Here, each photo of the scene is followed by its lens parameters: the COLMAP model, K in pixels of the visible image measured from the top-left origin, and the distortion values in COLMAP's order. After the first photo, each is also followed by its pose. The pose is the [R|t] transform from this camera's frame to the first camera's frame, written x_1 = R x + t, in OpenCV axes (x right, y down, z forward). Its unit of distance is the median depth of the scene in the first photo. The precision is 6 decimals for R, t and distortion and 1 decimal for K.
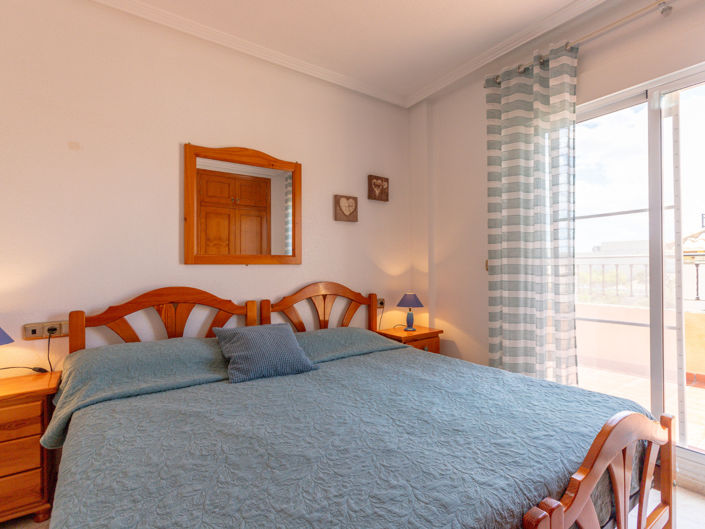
lens RADIAL K [[359.3, 0, 353.5], [0, 359.3, 263.0], [0, 0, 1]] dist [0.002868, 0.003951]
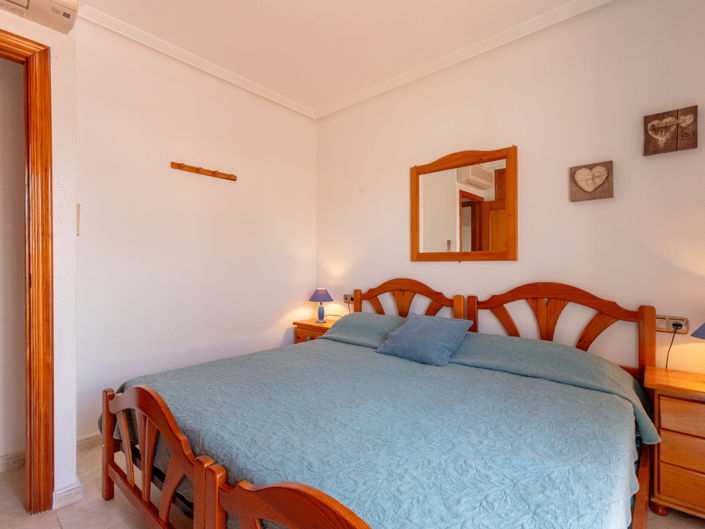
lens RADIAL K [[359.3, 0, 353.0], [0, 359.3, 266.1], [0, 0, 1]] dist [0.002868, 0.003951]
pose [[0.246148, 0.010293, -0.969178, 0.655522], [0.013983, 0.999802, 0.014170, -0.000802], [0.969131, -0.017039, 0.245956, 0.425275]]
